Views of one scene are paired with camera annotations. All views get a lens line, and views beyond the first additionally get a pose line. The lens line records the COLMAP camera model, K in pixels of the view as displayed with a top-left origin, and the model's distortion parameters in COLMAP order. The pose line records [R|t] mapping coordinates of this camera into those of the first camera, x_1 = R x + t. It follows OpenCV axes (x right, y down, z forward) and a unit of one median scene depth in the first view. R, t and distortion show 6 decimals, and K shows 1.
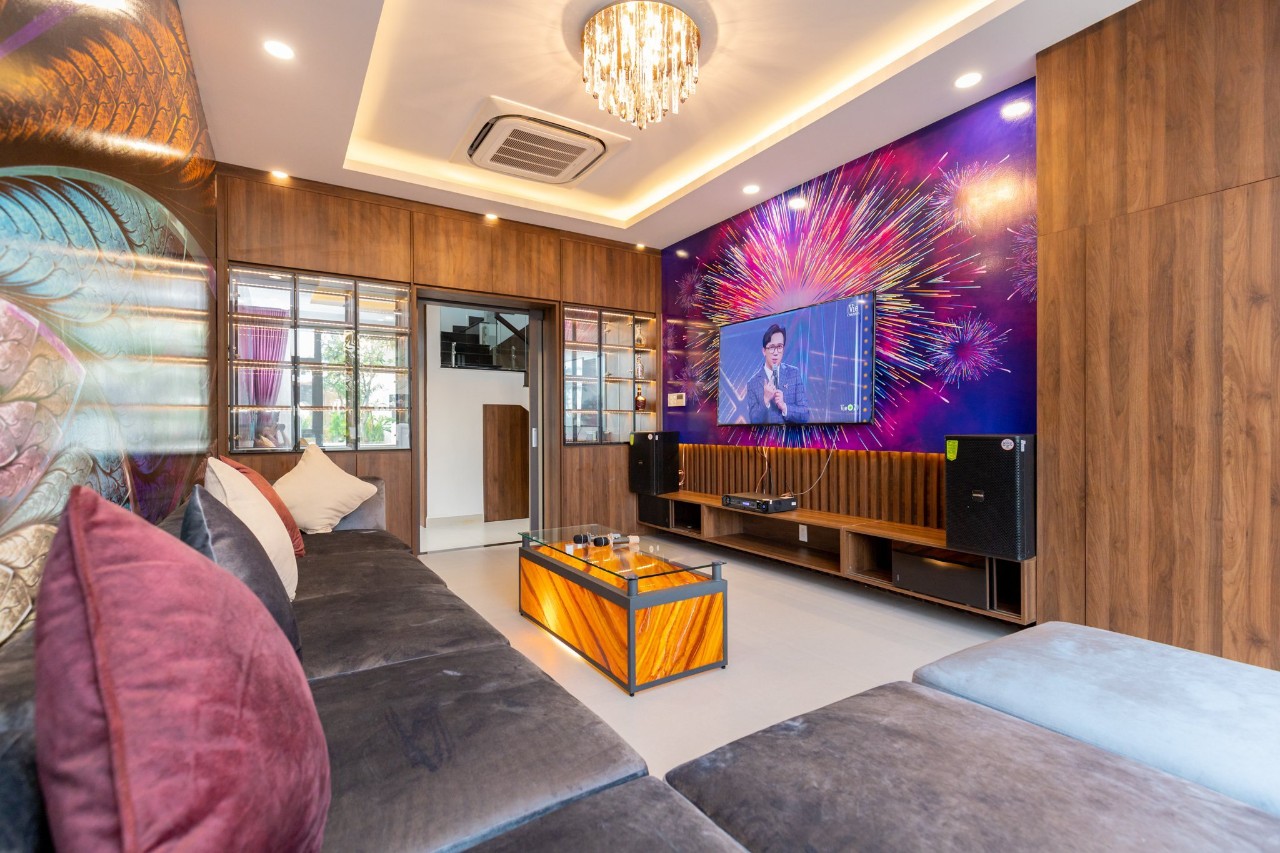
lens RADIAL K [[571.4, 0, 636.8], [0, 571.4, 428.0], [0, 0, 1]] dist [0.002666, -0.000506]
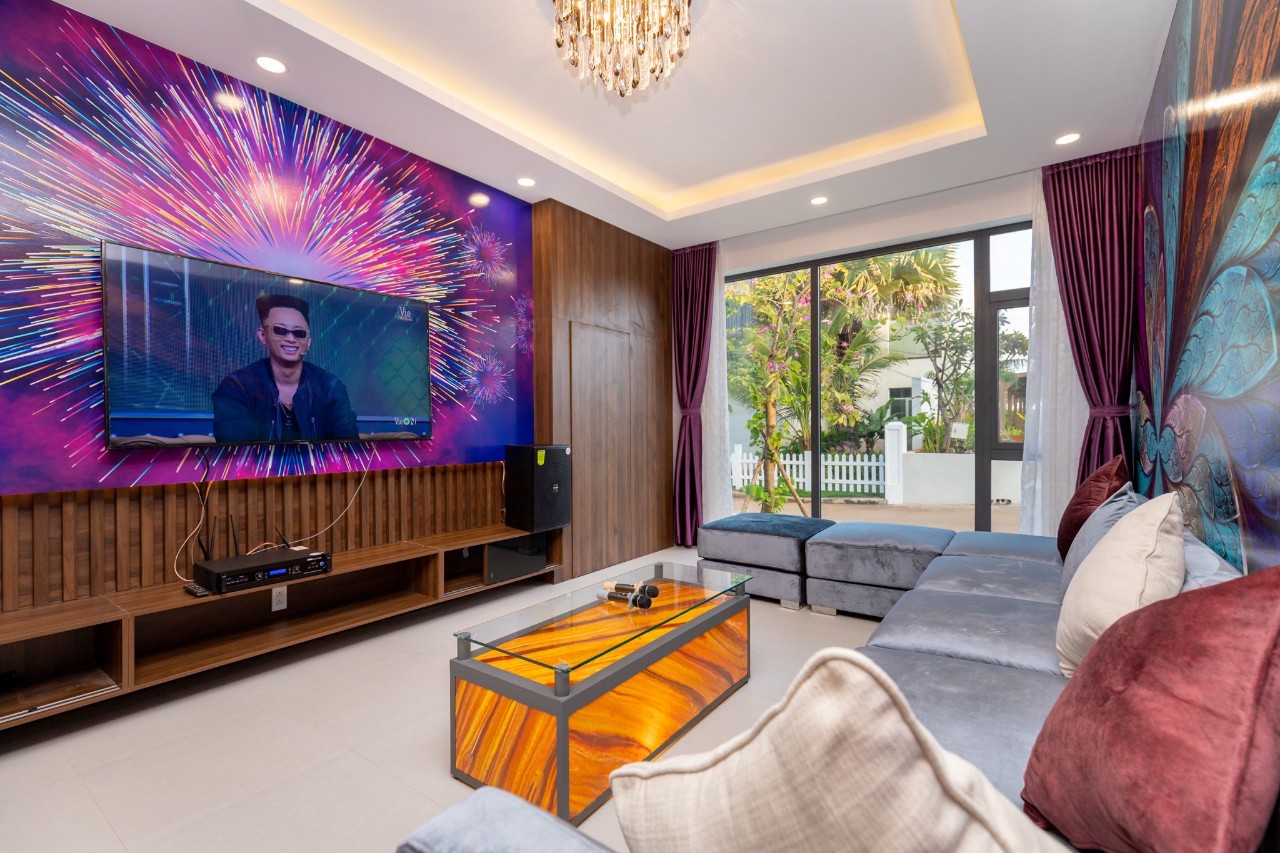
lens RADIAL K [[571.4, 0, 638.5], [0, 571.4, 428.4], [0, 0, 1]] dist [0.002666, -0.000506]
pose [[-0.367938, 0.008230, 0.929814, -0.611029], [0.012722, 0.999912, -0.003816, -0.016773], [-0.929763, 0.010425, -0.368010, 1.007861]]
